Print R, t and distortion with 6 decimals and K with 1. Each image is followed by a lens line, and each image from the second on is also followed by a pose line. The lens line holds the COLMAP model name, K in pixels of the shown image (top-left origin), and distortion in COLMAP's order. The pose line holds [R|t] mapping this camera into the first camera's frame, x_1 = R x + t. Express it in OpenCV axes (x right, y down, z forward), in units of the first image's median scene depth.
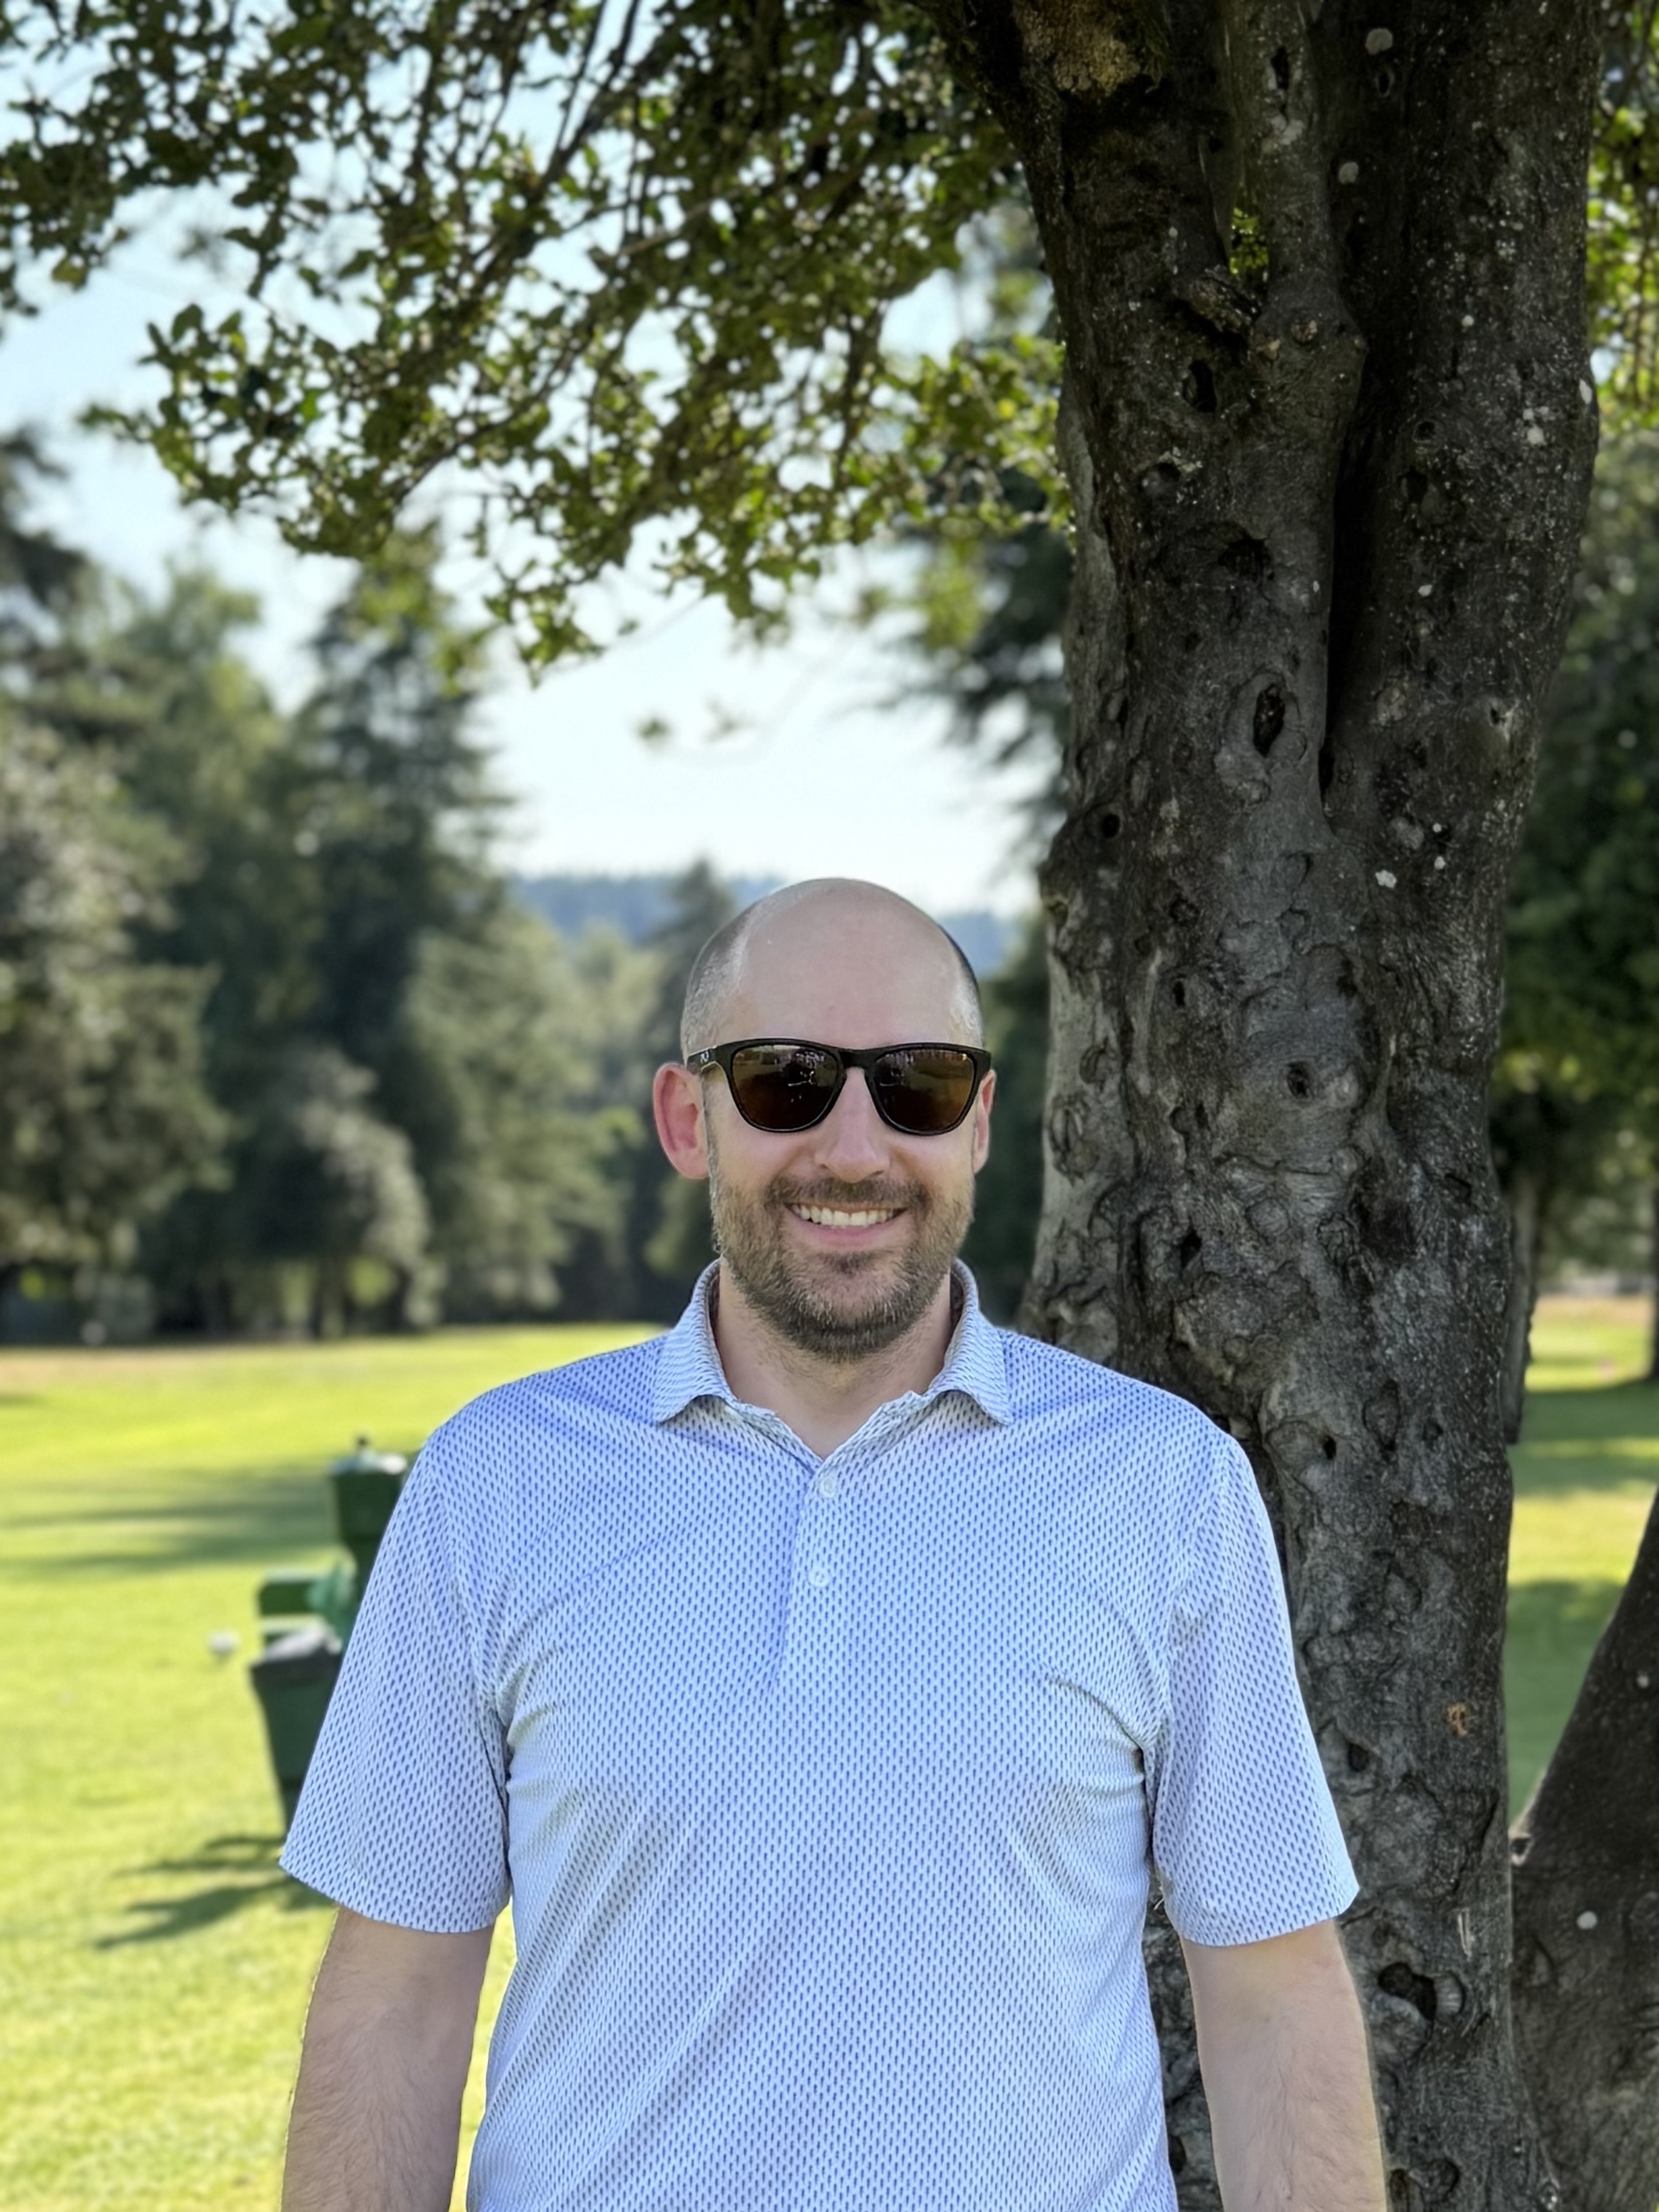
lens RADIAL K [[4273.0, 0, 1023.1], [0, 4273.0, 1278.6], [0, 0, 1]] dist [0.176937, -0.282262]
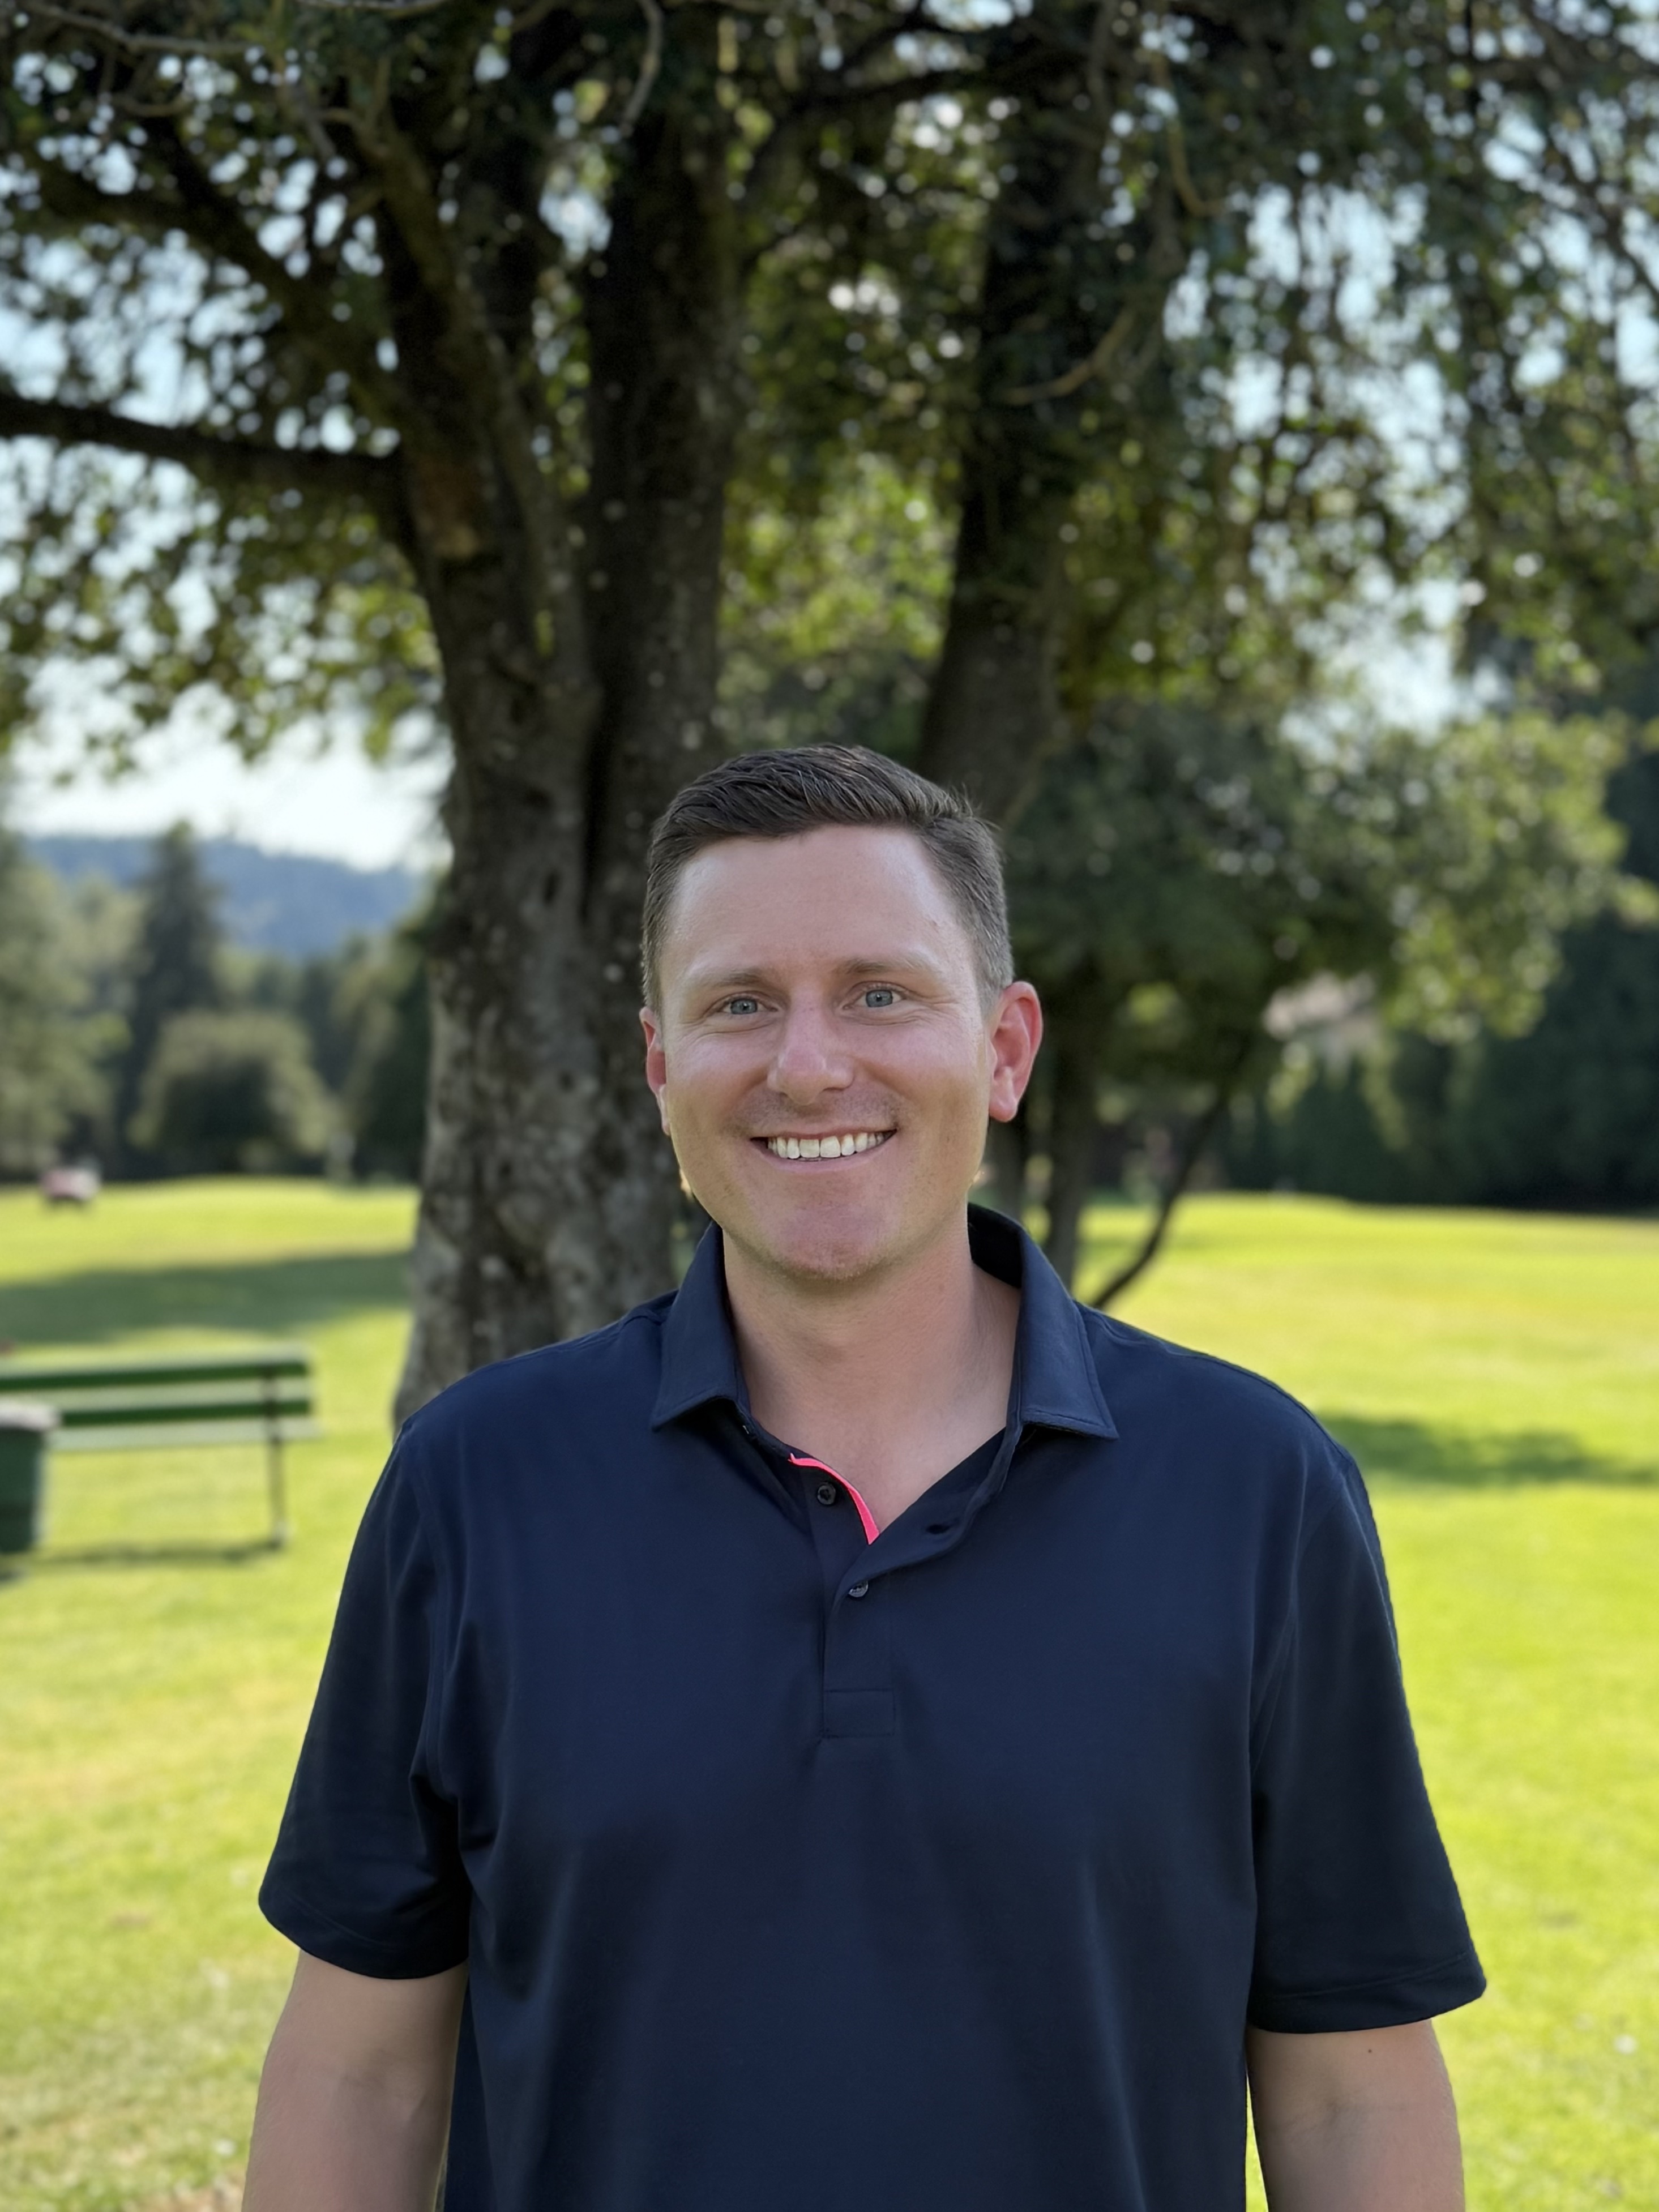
lens RADIAL K [[3329.9, 0, 753.5], [0, 3329.9, 1099.9], [0, 0, 1]] dist [0.133752, 0.016464]
pose [[0.995238, 0.005725, 0.097310, 0.004393], [-0.004205, 0.999866, -0.015820, -0.014948], [-0.097388, 0.015335, 0.995128, -0.439834]]
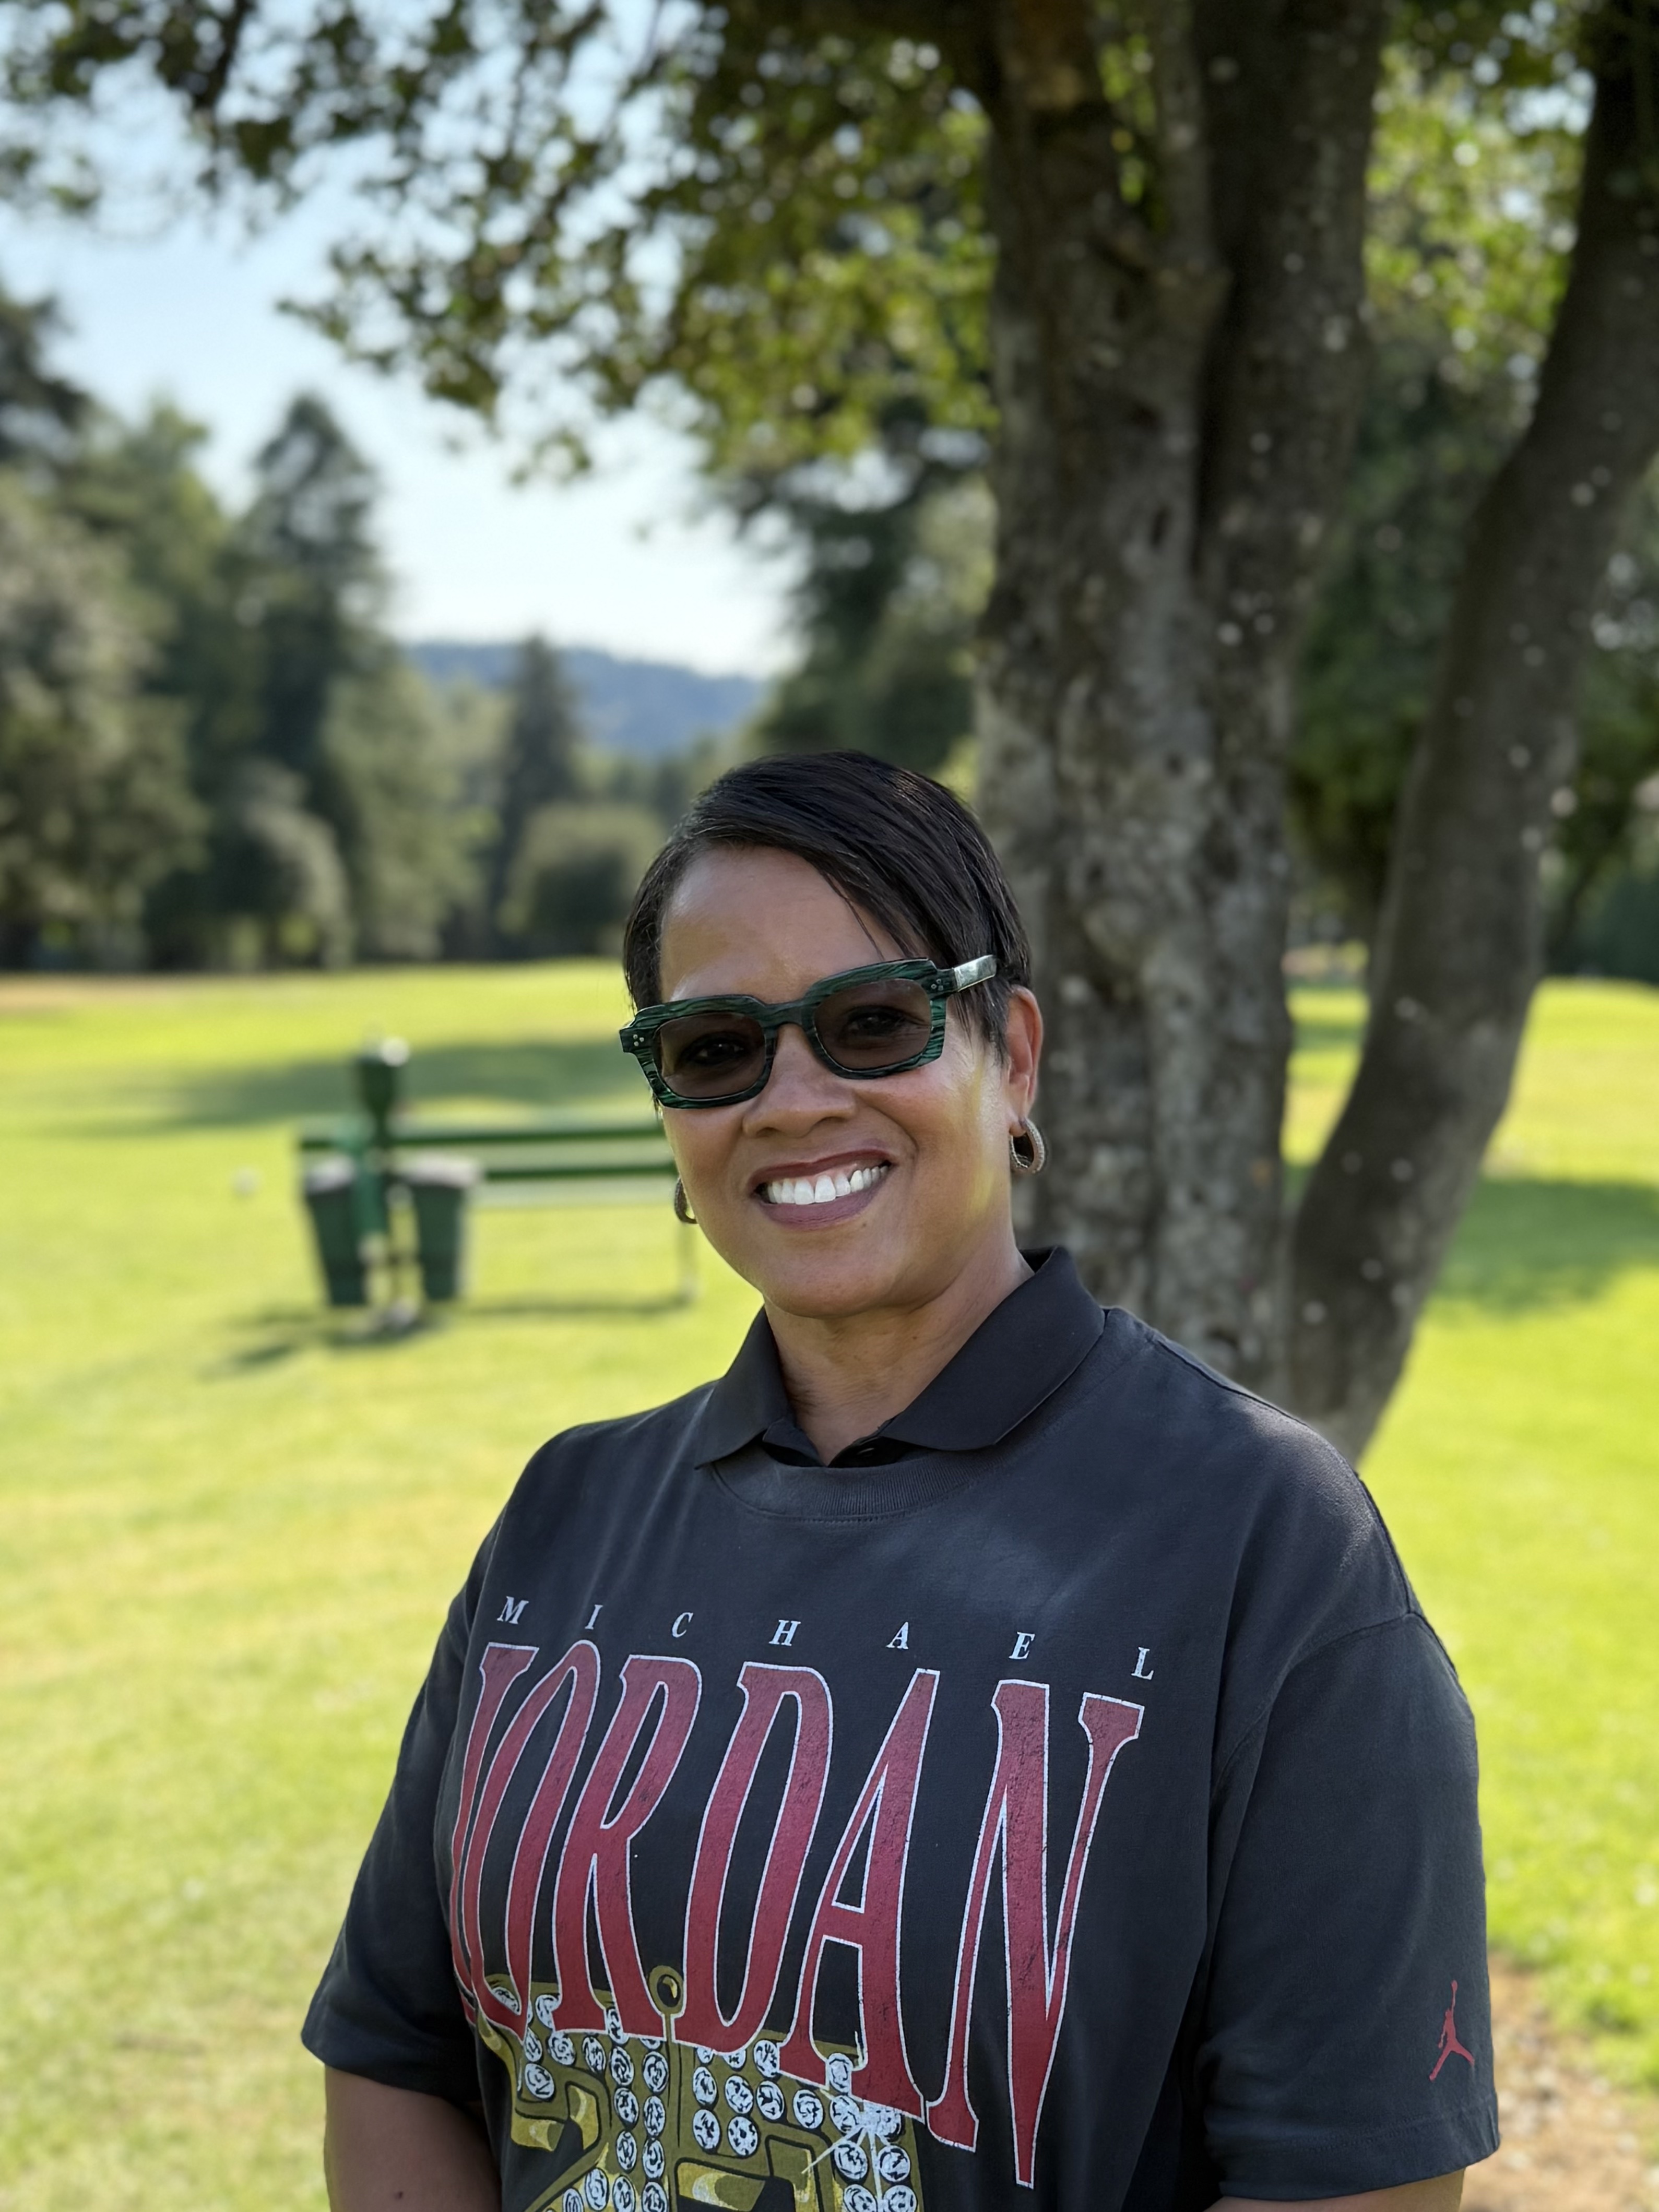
lens RADIAL K [[3063.2, 0, 838.4], [0, 3063.2, 1238.2], [0, 0, 1]] dist [0.245235, -0.666753]
pose [[0.999673, 0.007295, 0.024525, -0.081457], [-0.009612, 0.995362, 0.095716, 0.018314], [-0.023713, -0.095920, 0.995107, -0.132857]]
